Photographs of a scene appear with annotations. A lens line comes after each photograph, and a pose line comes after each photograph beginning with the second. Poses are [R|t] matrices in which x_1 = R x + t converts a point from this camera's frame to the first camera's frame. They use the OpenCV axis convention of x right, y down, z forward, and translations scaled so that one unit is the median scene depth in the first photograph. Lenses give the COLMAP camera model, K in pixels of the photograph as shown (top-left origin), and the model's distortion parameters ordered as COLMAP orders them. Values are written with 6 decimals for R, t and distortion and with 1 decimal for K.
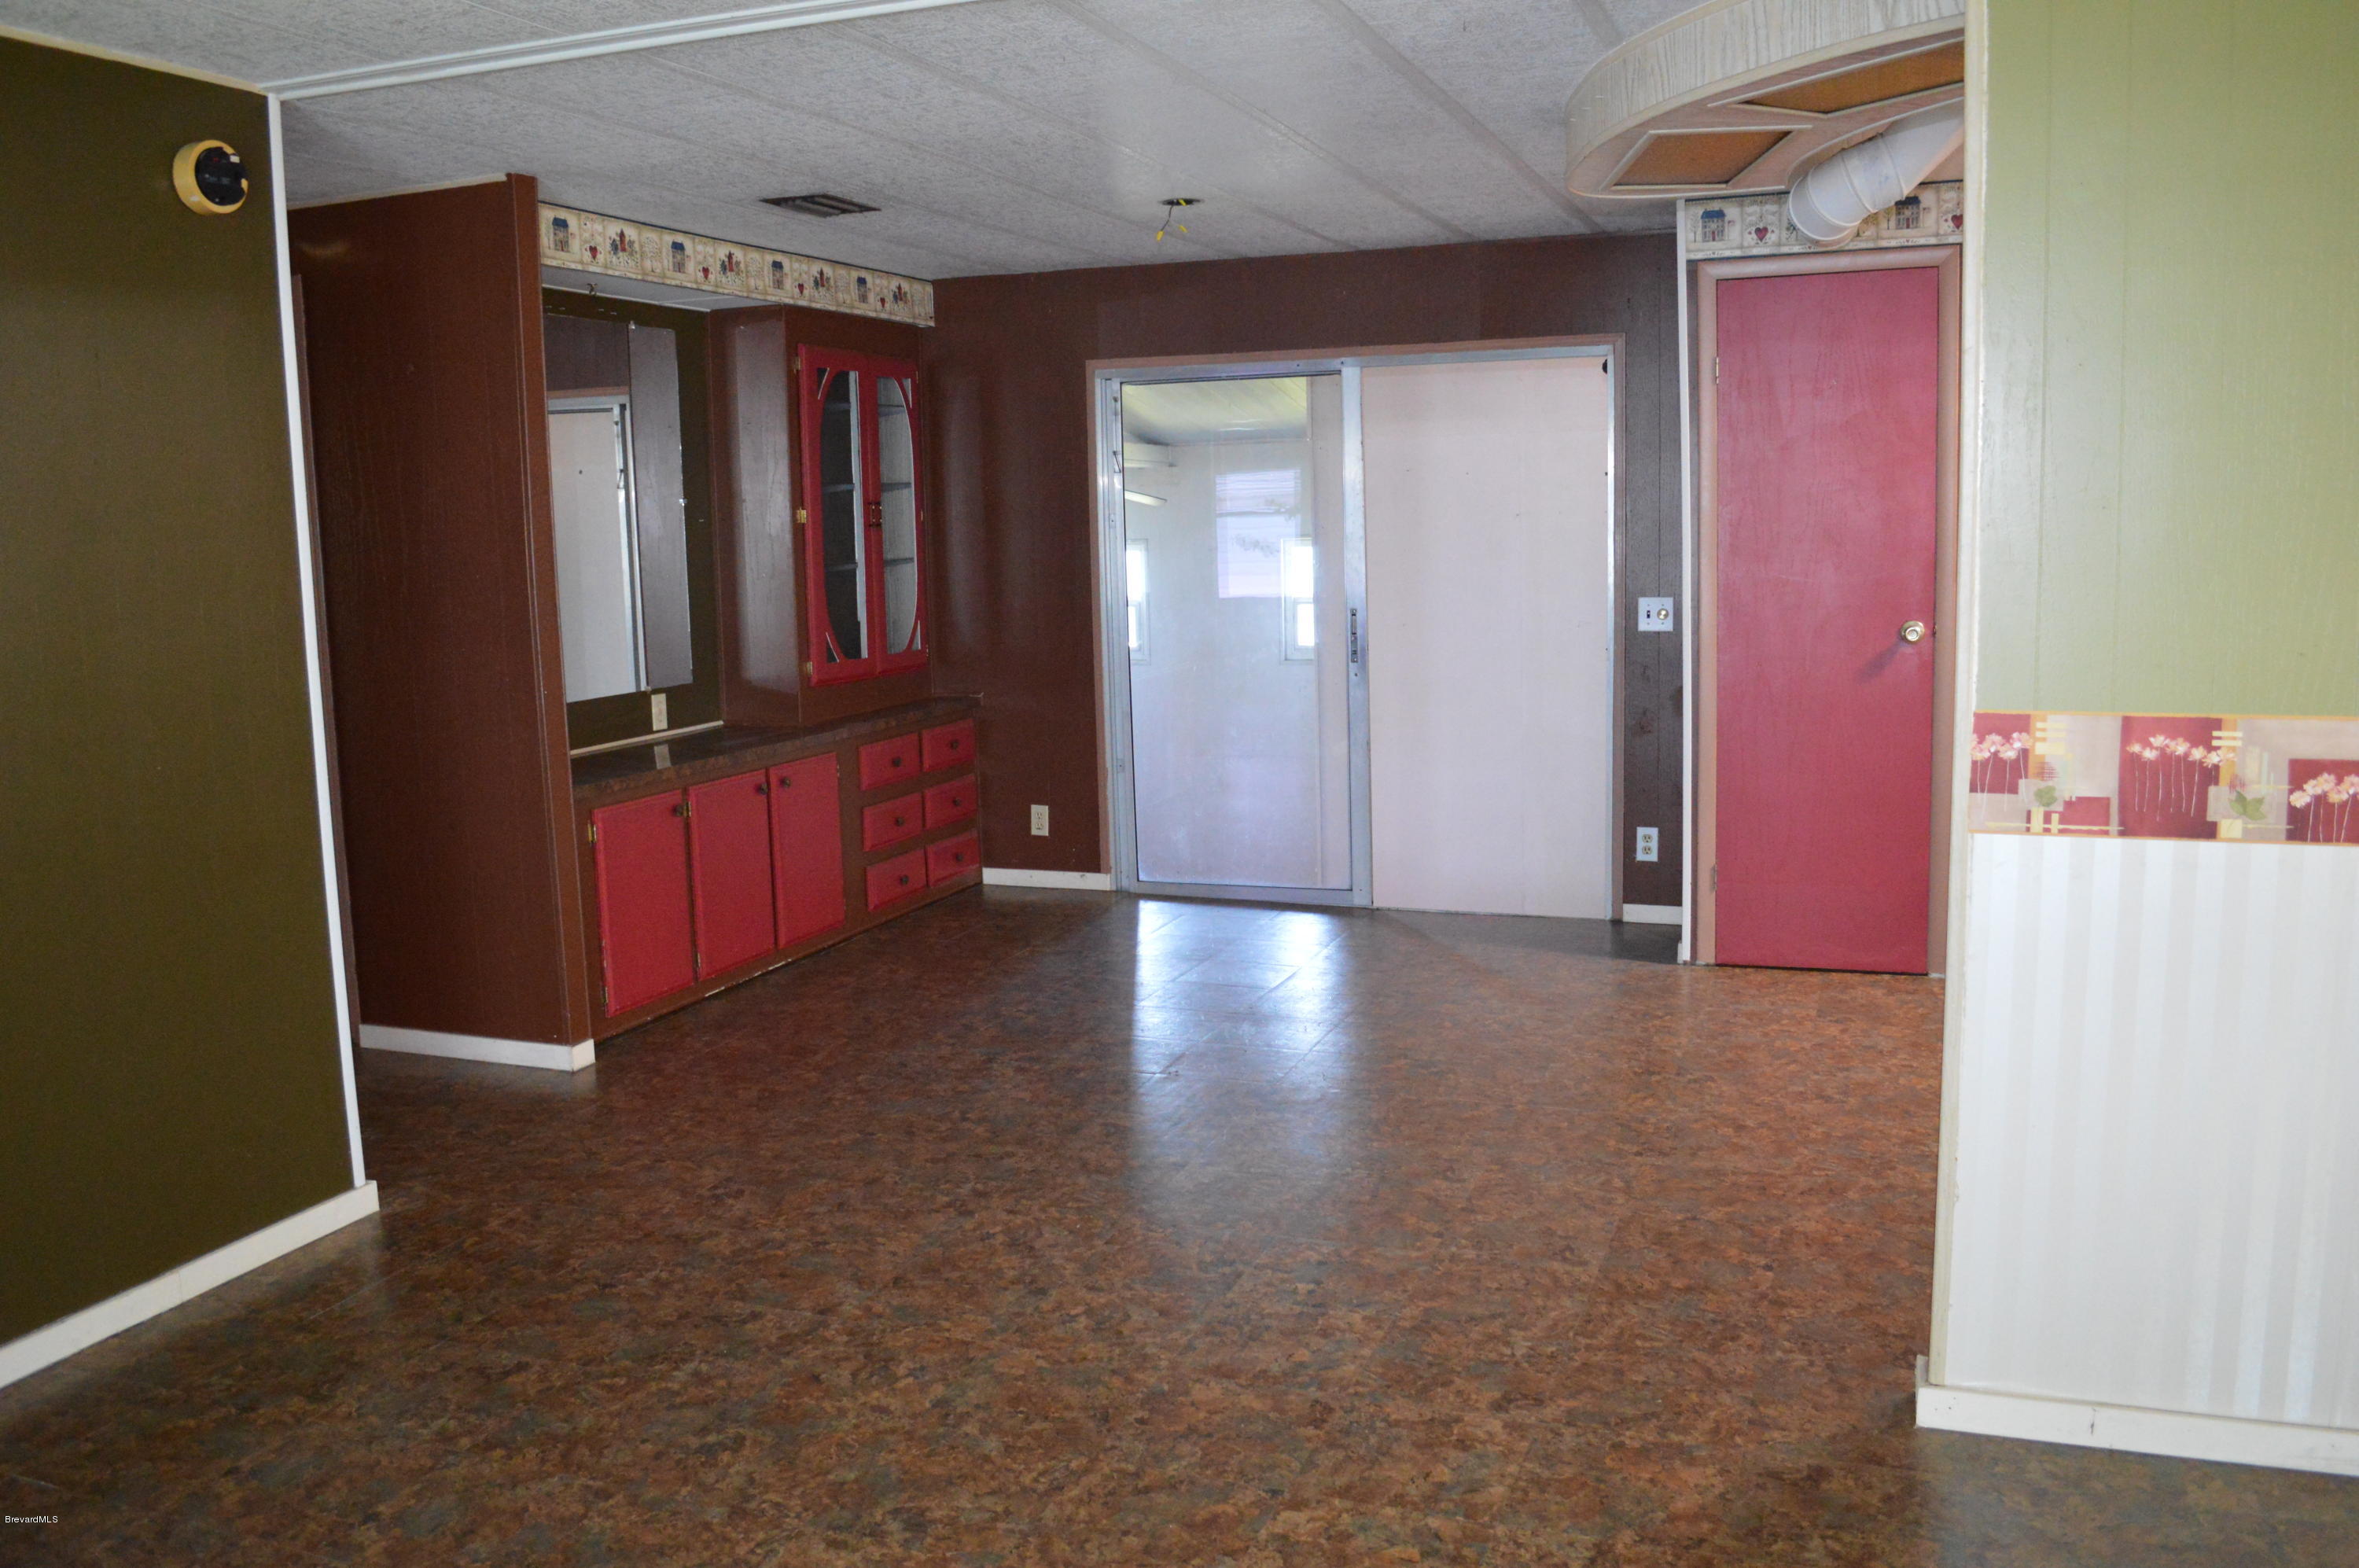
lens RADIAL K [[1929.0, 0, 1179.5], [0, 1929.0, 784.0], [0, 0, 1]] dist [-0.066057, 0.003145]
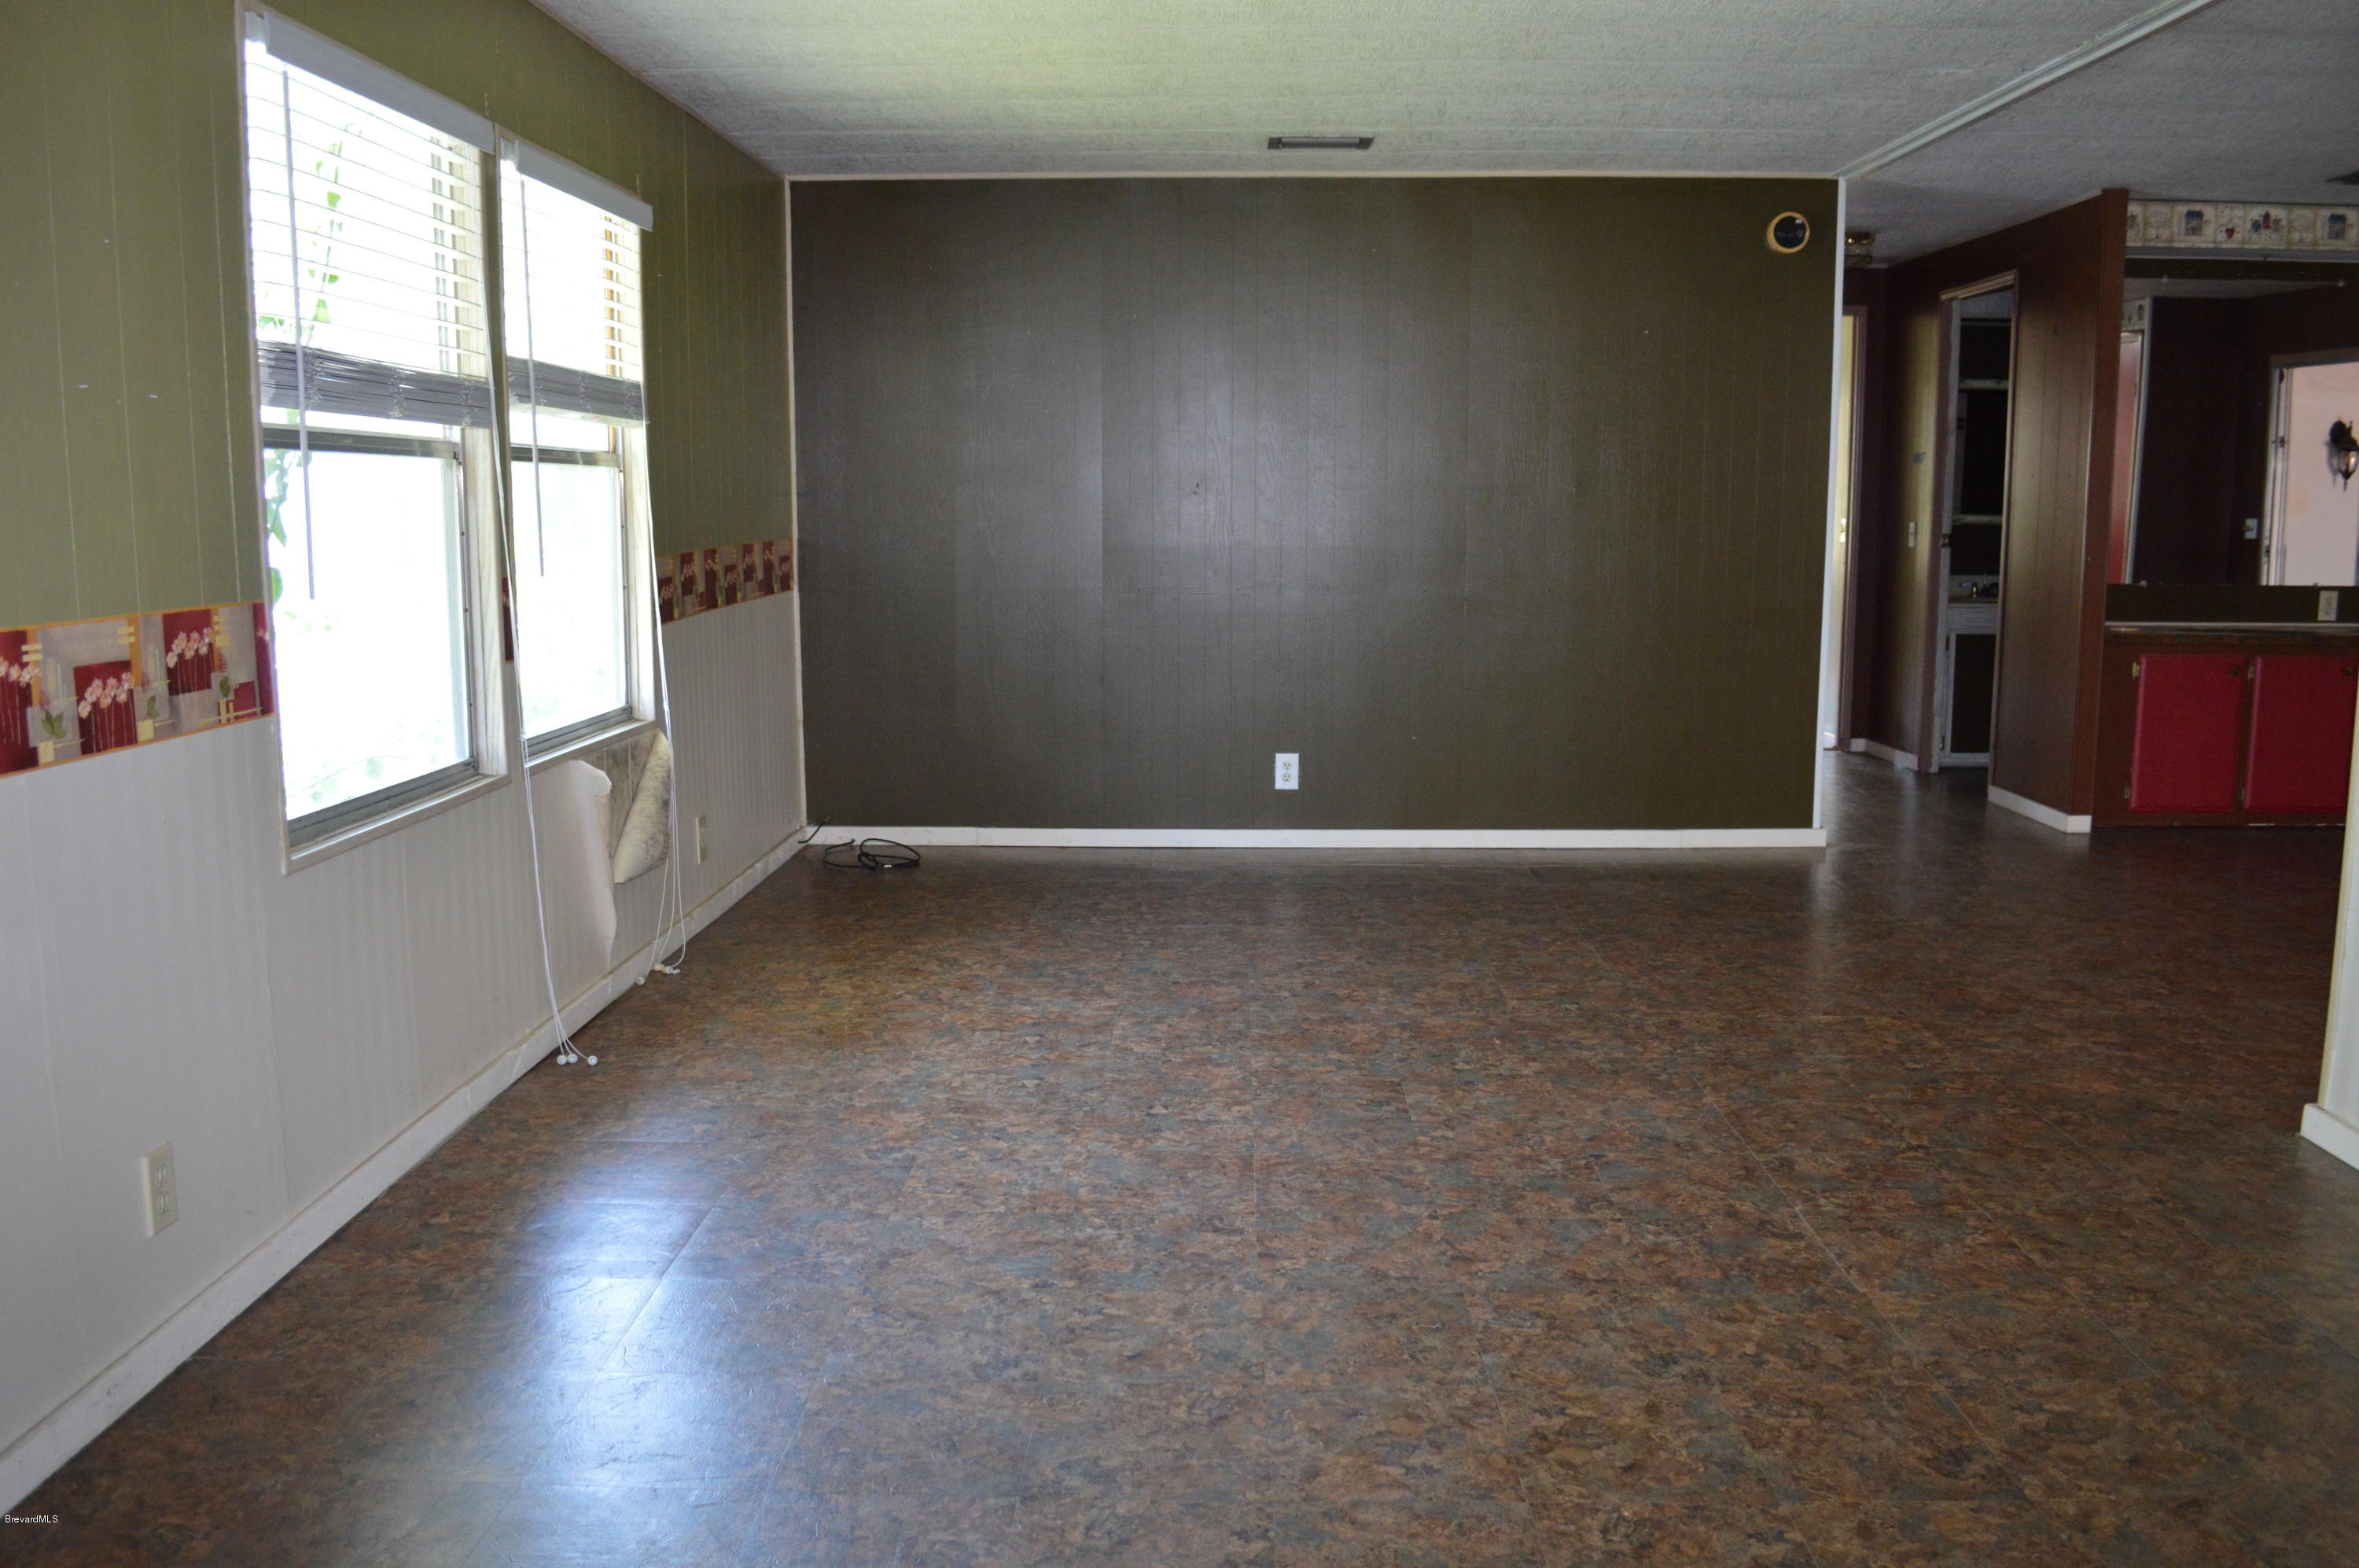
lens RADIAL K [[1929.0, 0, 1179.5], [0, 1929.0, 784.0], [0, 0, 1]] dist [-0.066057, 0.003145]
pose [[0.332312, 0.162330, -0.929095, 0.723887], [-0.140474, 0.982609, 0.121436, 0.036935], [0.932650, 0.090159, 0.349336, -0.085545]]
